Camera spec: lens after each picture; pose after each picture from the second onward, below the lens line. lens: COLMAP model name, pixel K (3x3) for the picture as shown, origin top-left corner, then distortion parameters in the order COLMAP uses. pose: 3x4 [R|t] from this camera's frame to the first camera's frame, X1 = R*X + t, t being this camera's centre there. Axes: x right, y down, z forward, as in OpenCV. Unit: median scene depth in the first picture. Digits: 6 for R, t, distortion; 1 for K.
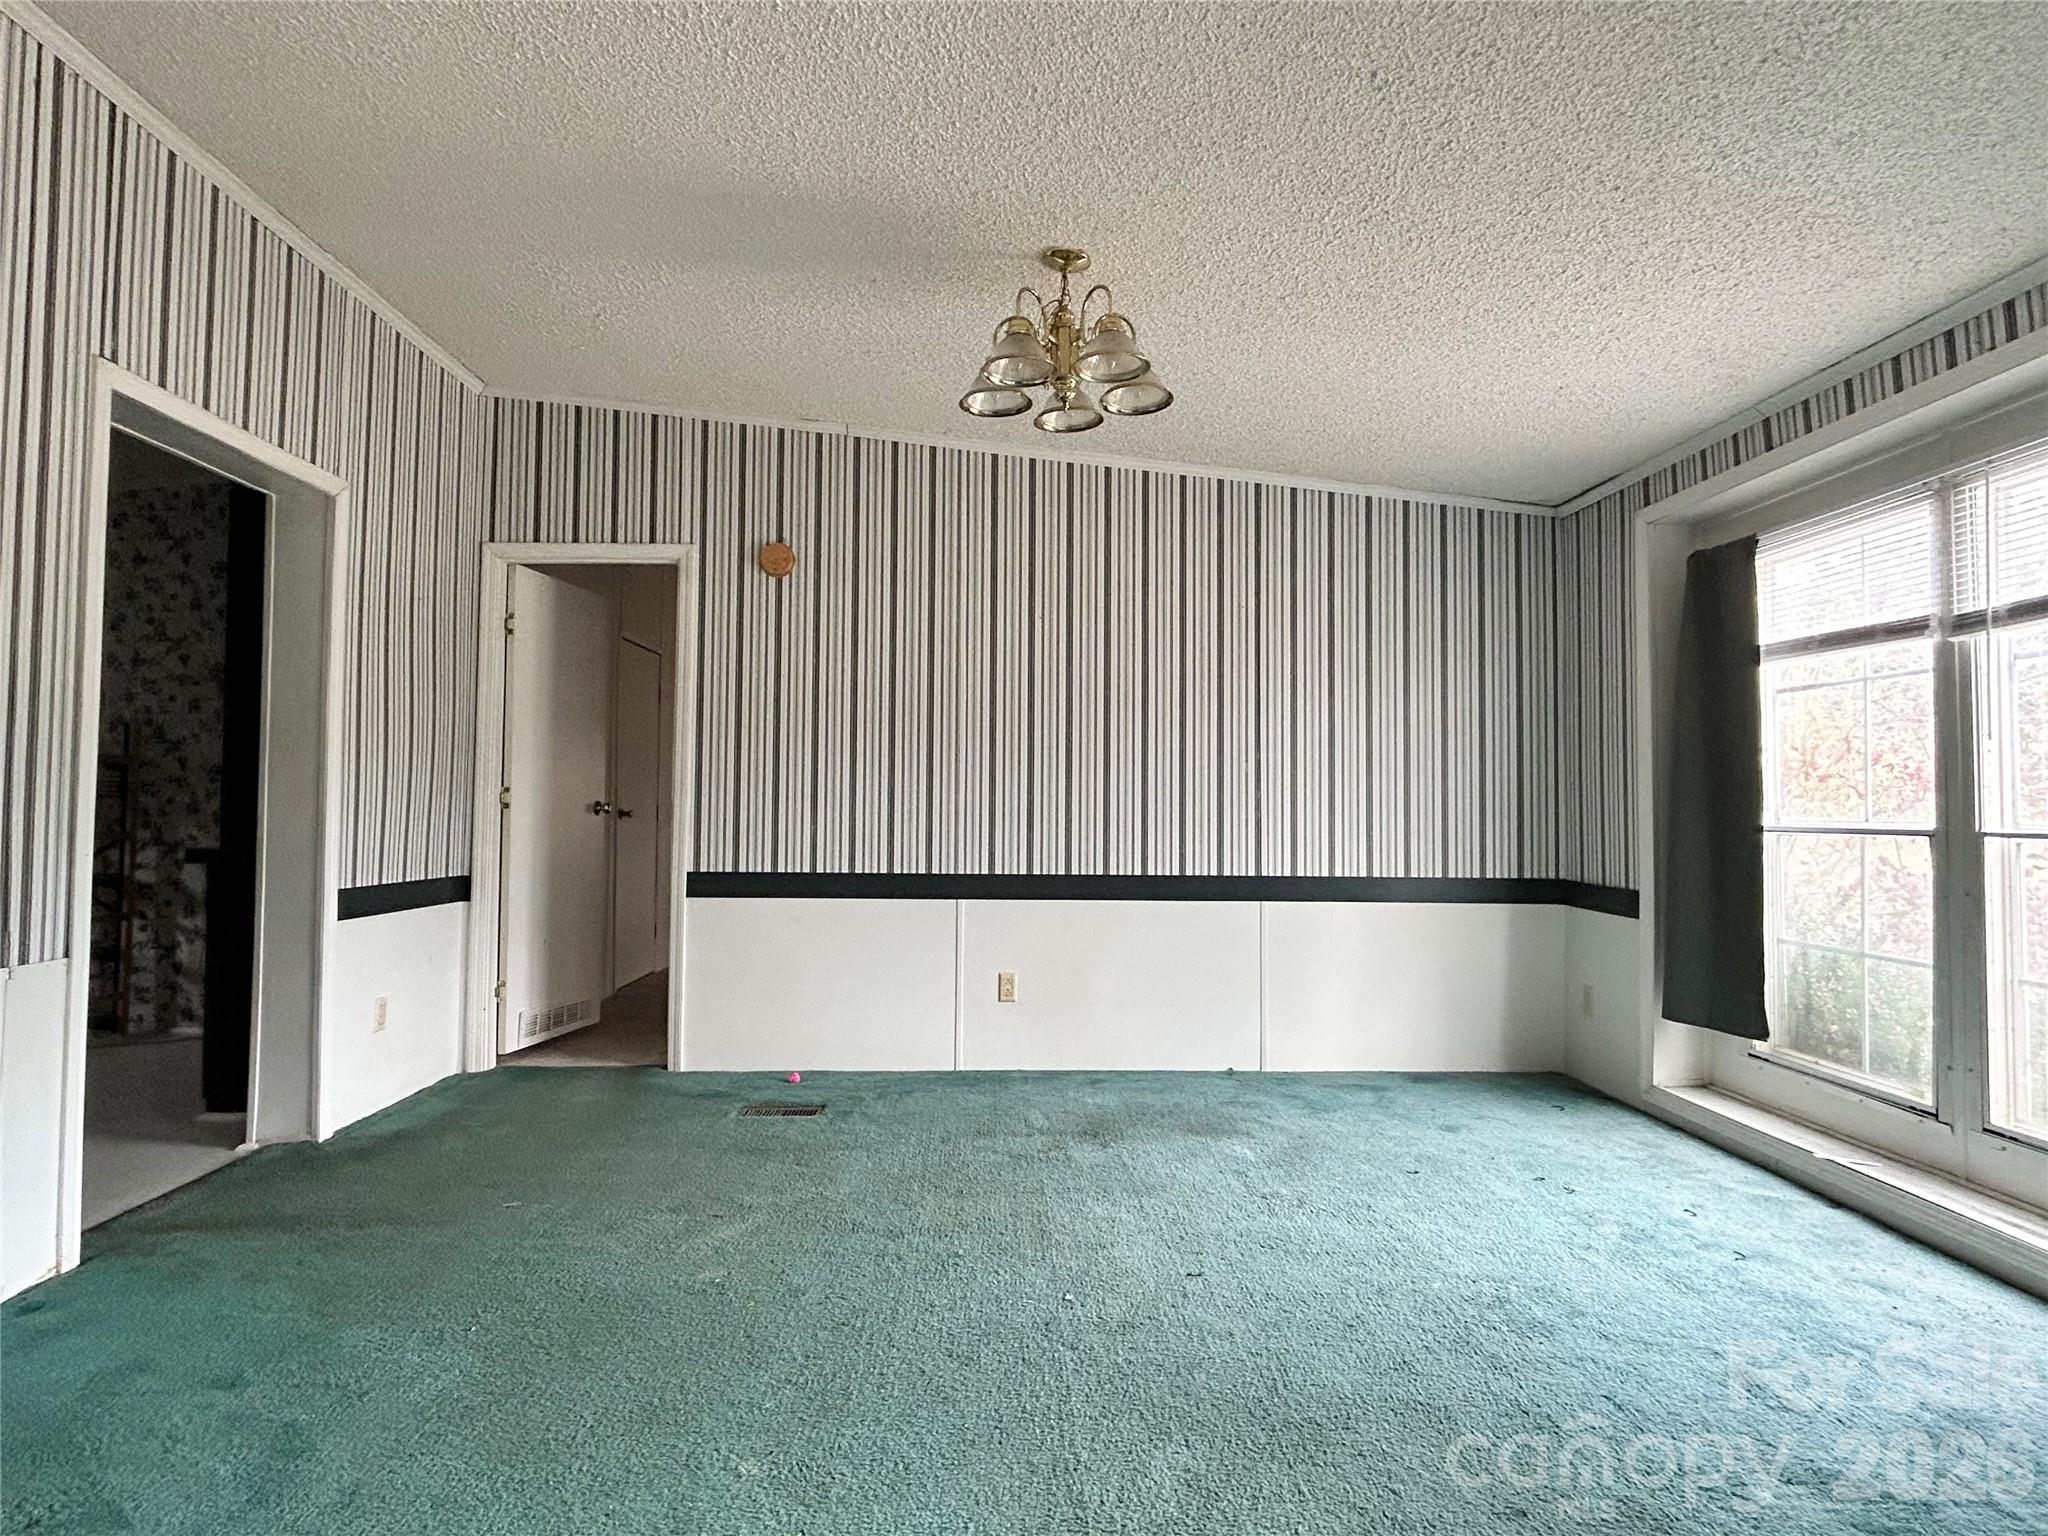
lens RADIAL K [[1094.4, 0, 1013.8], [0, 1094.4, 771.1], [0, 0, 1]] dist [0.000830, -0.001410]
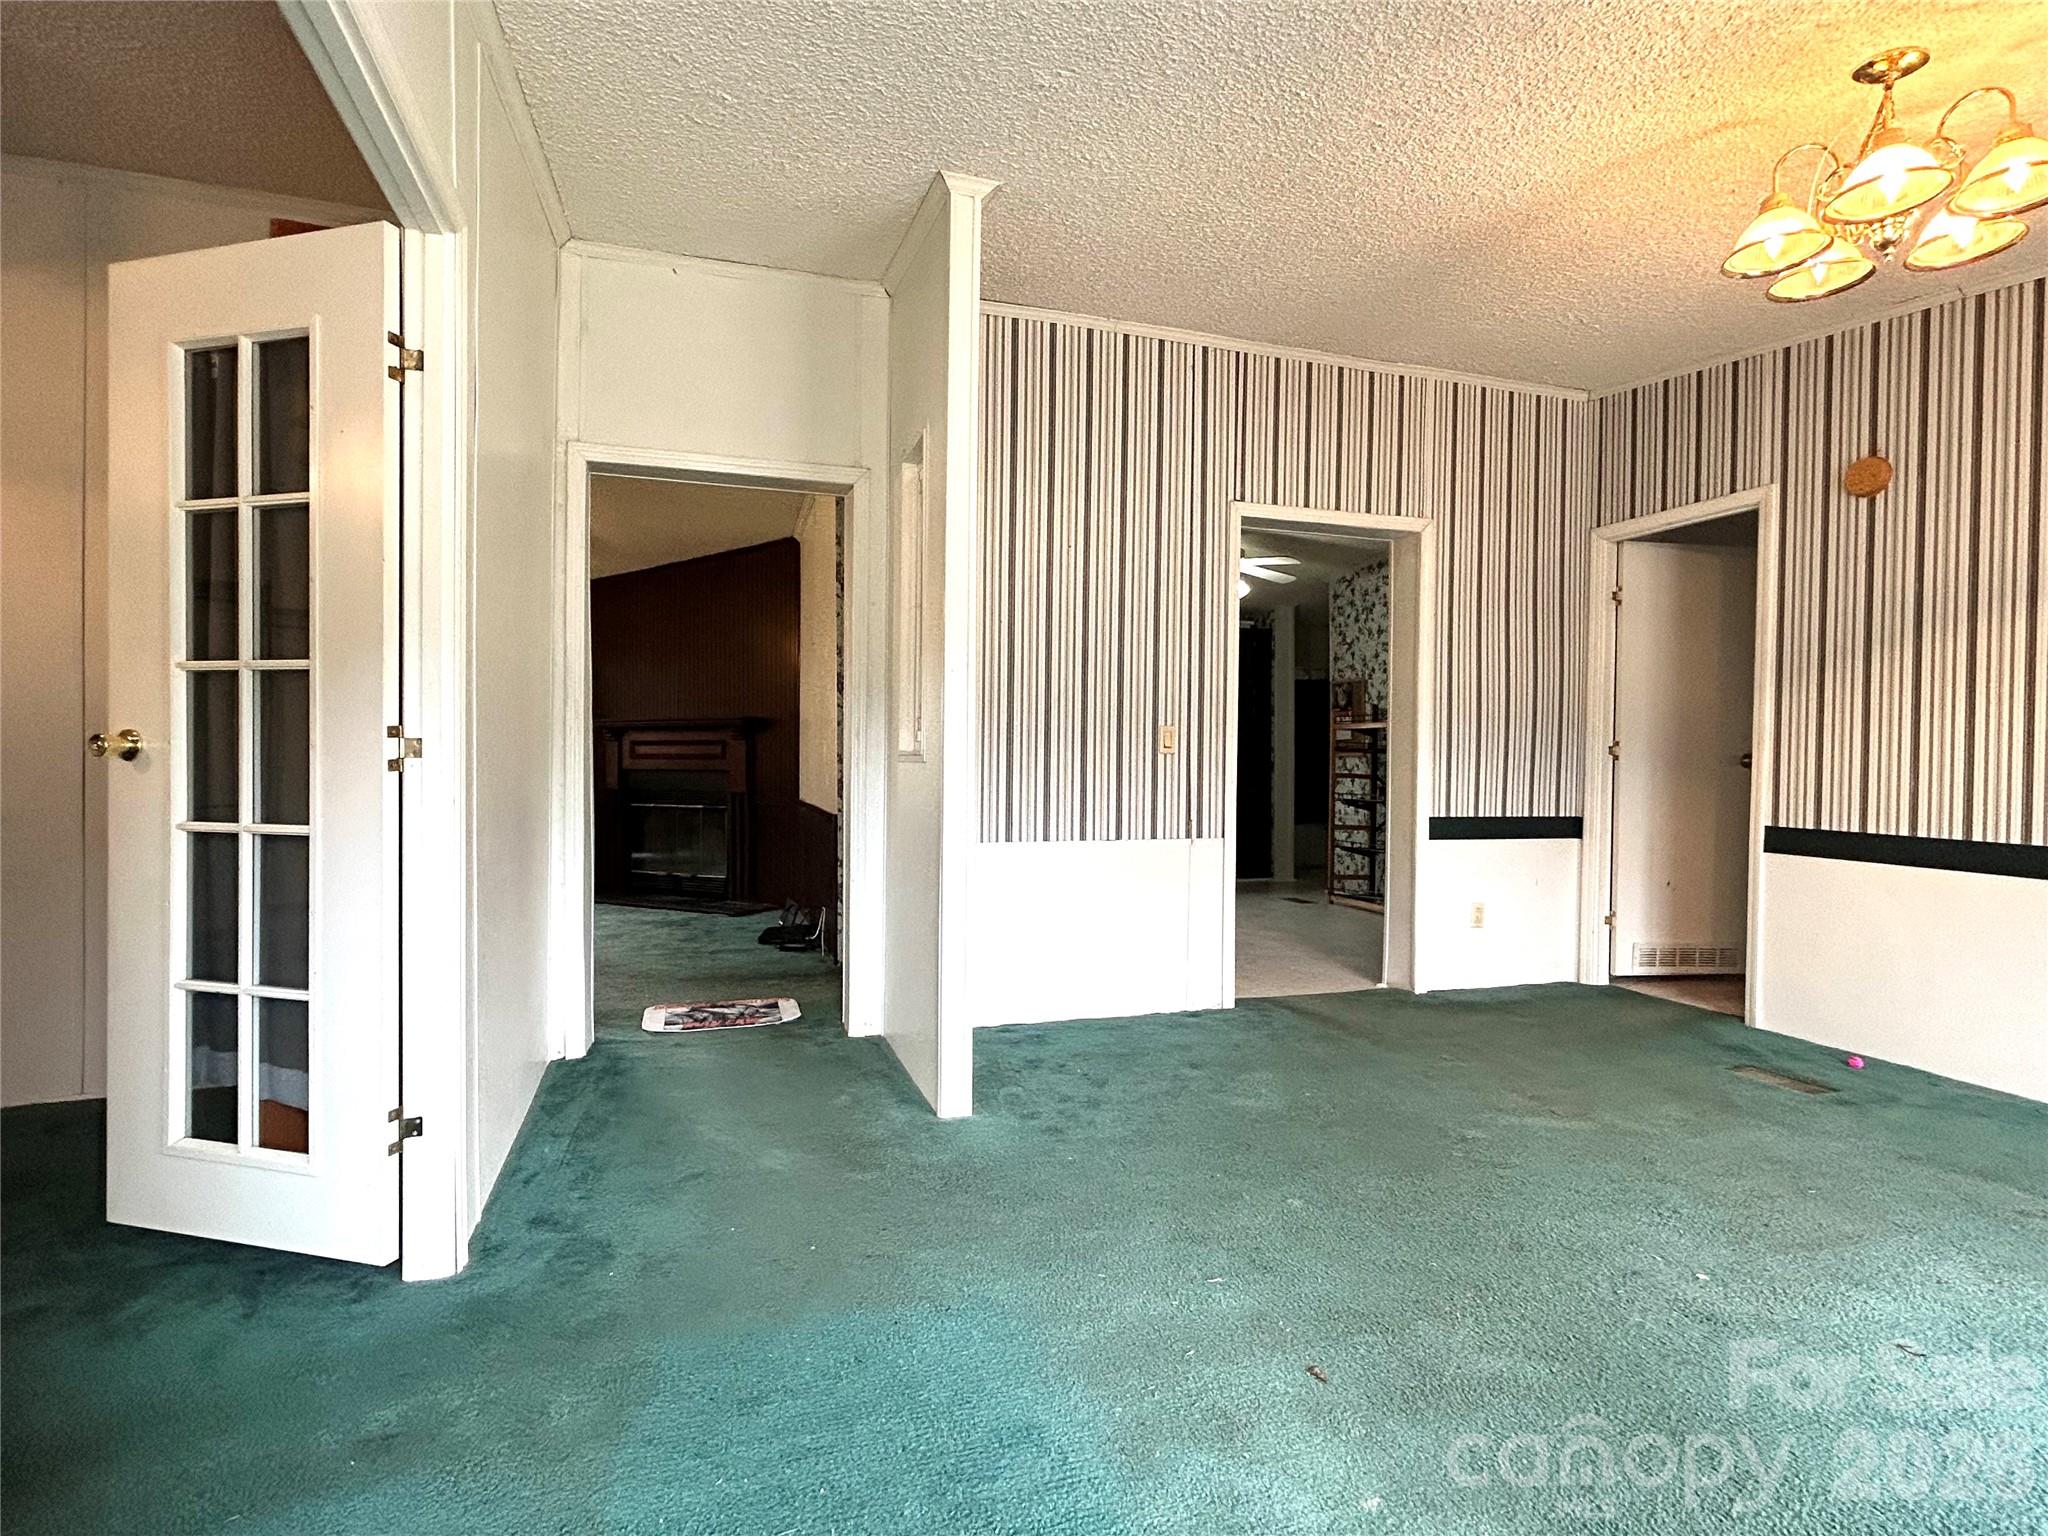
lens RADIAL K [[1031.9, 0, 1025.1], [0, 1031.9, 772.2], [0, 0, 1]] dist [-0.003667, -0.001313]
pose [[0.277429, 0.011914, -0.960672, 0.395432], [0.023787, 0.999531, 0.019265, 0.011543], [0.960452, -0.028196, 0.277016, 0.118741]]
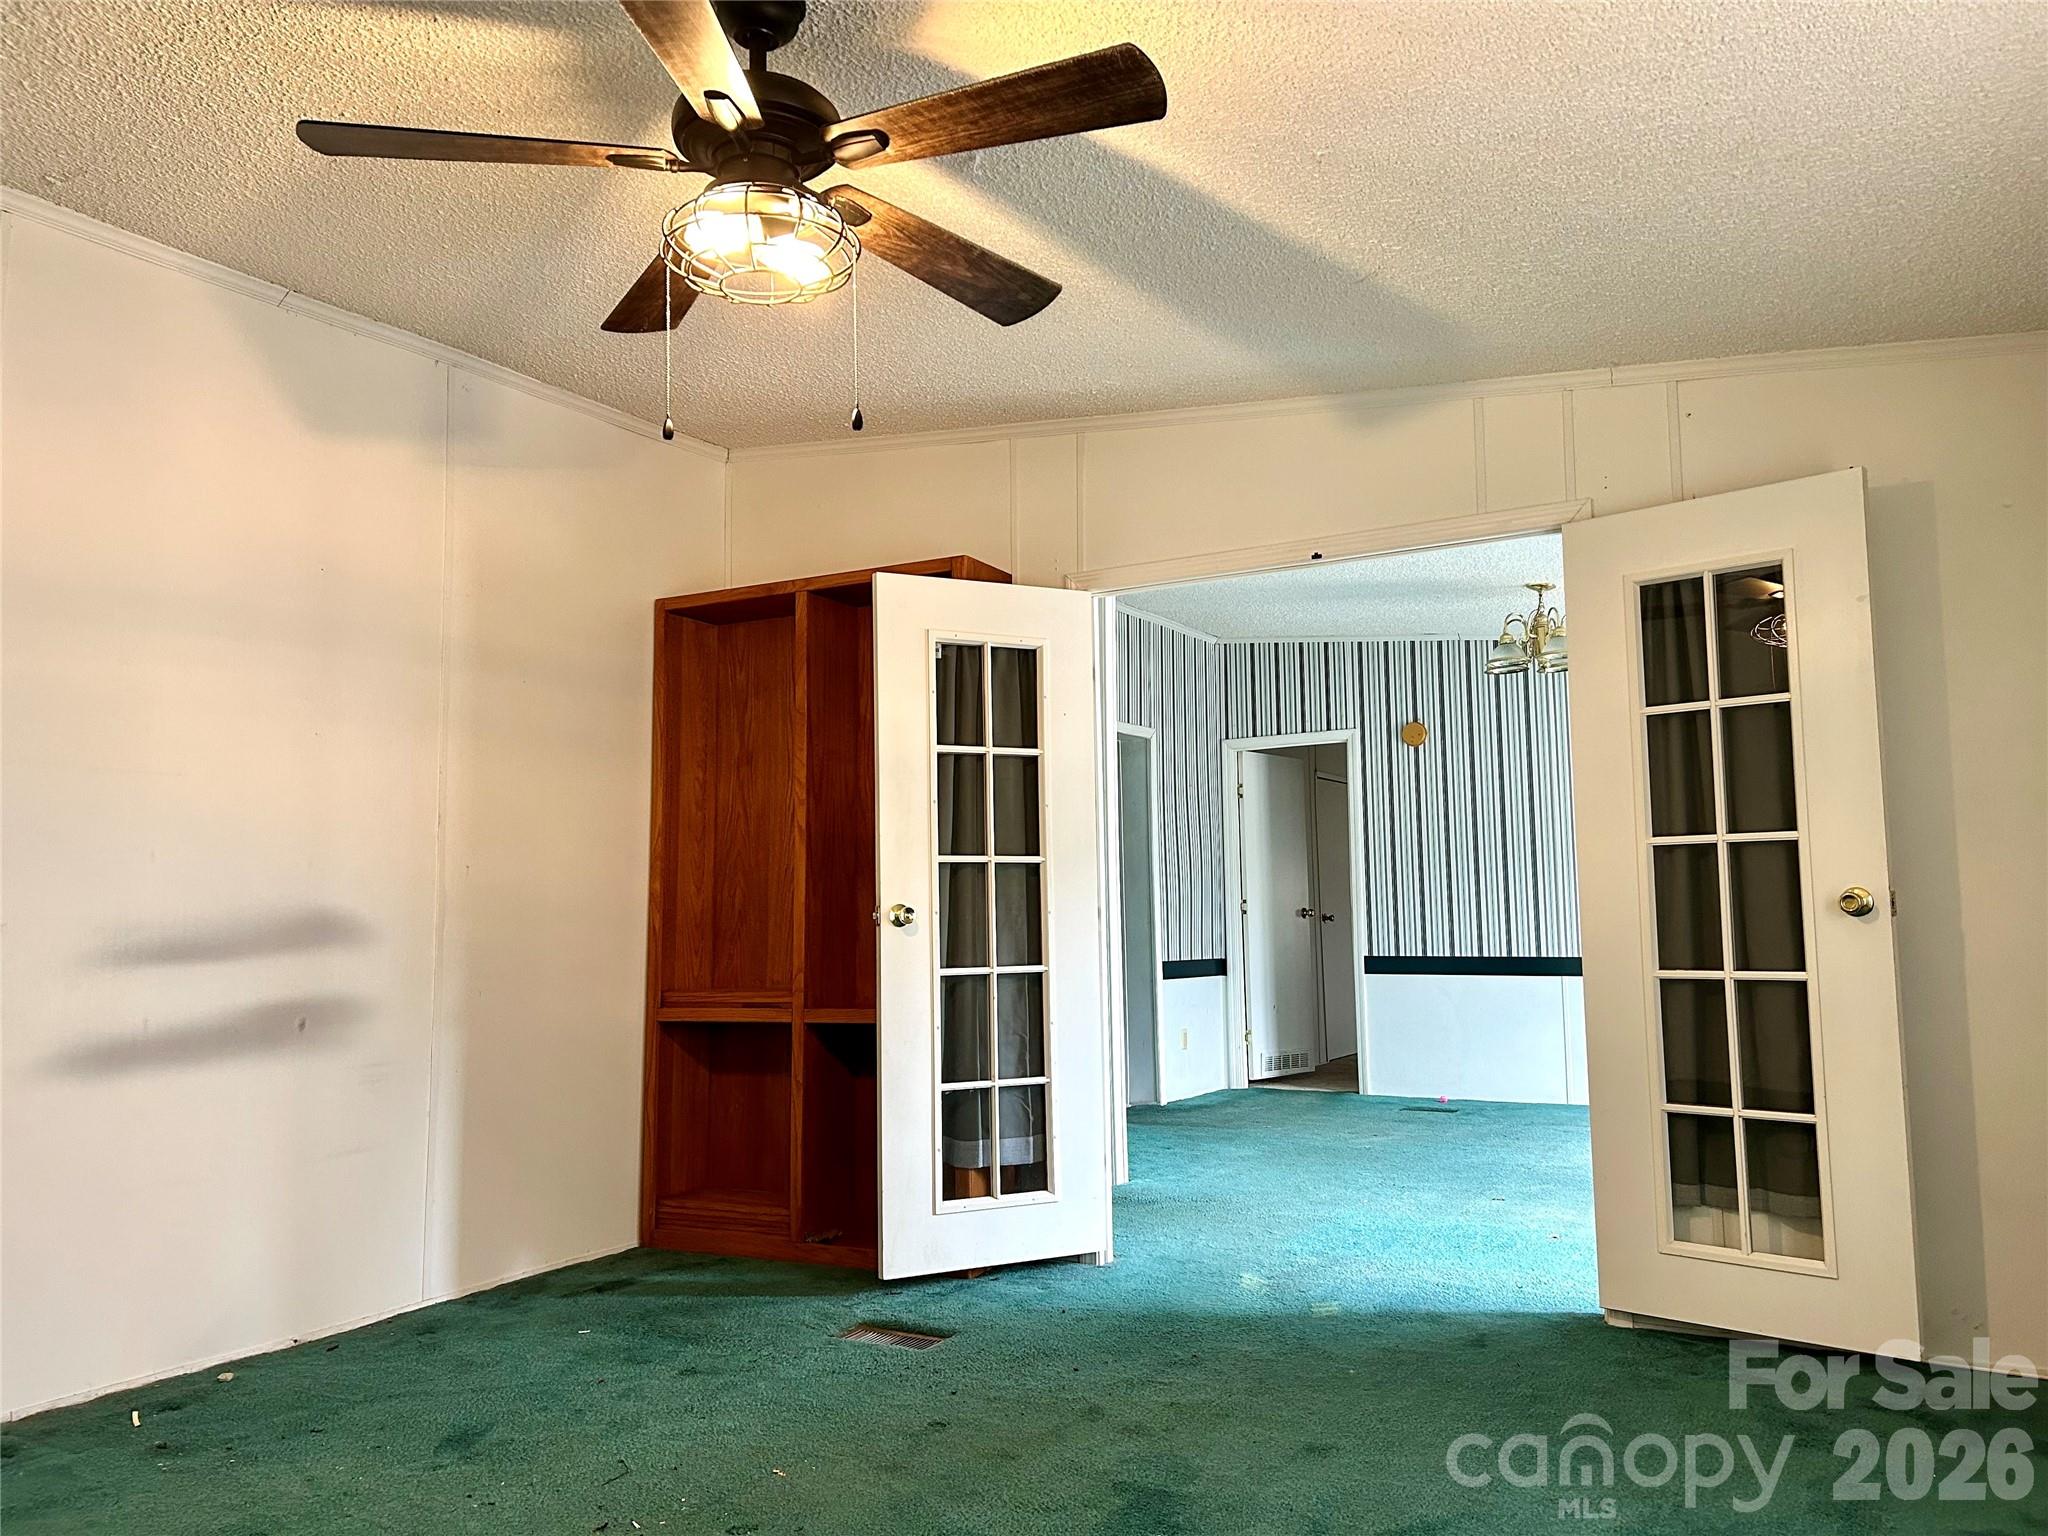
lens RADIAL K [[1572.7, 0, 1005.1], [0, 1572.7, 767.1], [0, 0, 1]] dist [0.076298, -0.012247]
pose [[0.845526, -0.071421, -0.529135, 0.421474], [0.038989, 0.996626, -0.072219, -0.024099], [0.532508, 0.040432, 0.845459, -1.023576]]
